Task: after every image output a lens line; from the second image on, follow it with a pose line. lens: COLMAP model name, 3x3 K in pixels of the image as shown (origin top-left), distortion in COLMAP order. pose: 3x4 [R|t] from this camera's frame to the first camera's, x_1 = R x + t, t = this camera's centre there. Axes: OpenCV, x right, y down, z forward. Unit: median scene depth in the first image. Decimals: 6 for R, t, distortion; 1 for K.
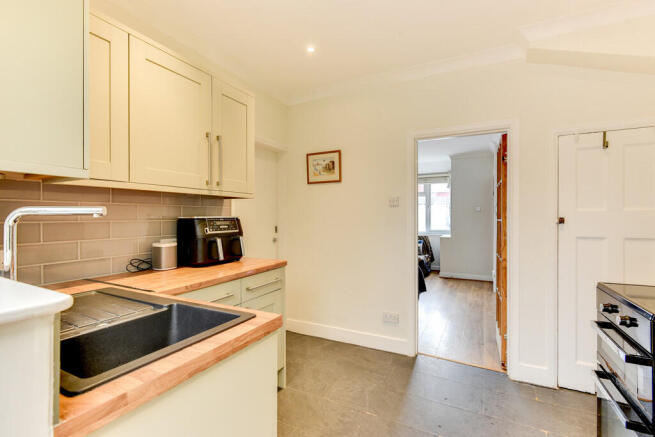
lens RADIAL K [[311.2, 0, 327.5], [0, 311.2, 218.5], [0, 0, 1]] dist [-0.000214, -0.000234]
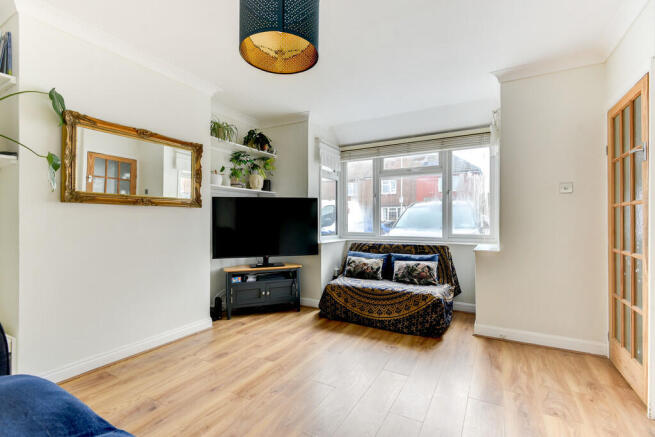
lens RADIAL K [[311.2, 0, 327.5], [0, 311.2, 218.5], [0, 0, 1]] dist [-0.000214, -0.000234]
pose [[0.999526, 0.000258, -0.030796, 0.148796], [-0.000505, 0.999968, -0.007997, 0.014352], [0.030793, 0.008008, 0.999494, 0.513095]]
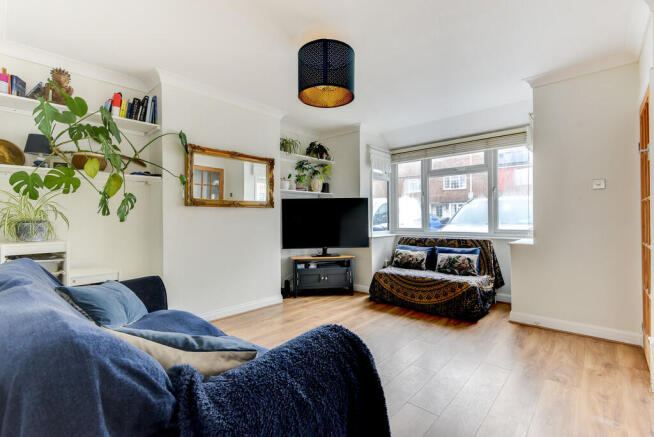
lens RADIAL K [[309.6, 0, 314.0], [0, 309.6, 216.7], [0, 0, 1]] dist [-0.001513, -0.000560]
pose [[0.959723, -0.007943, -0.280835, 0.192093], [0.006296, 0.999957, -0.006766, 0.015851], [0.280876, 0.004725, 0.959732, 0.410651]]
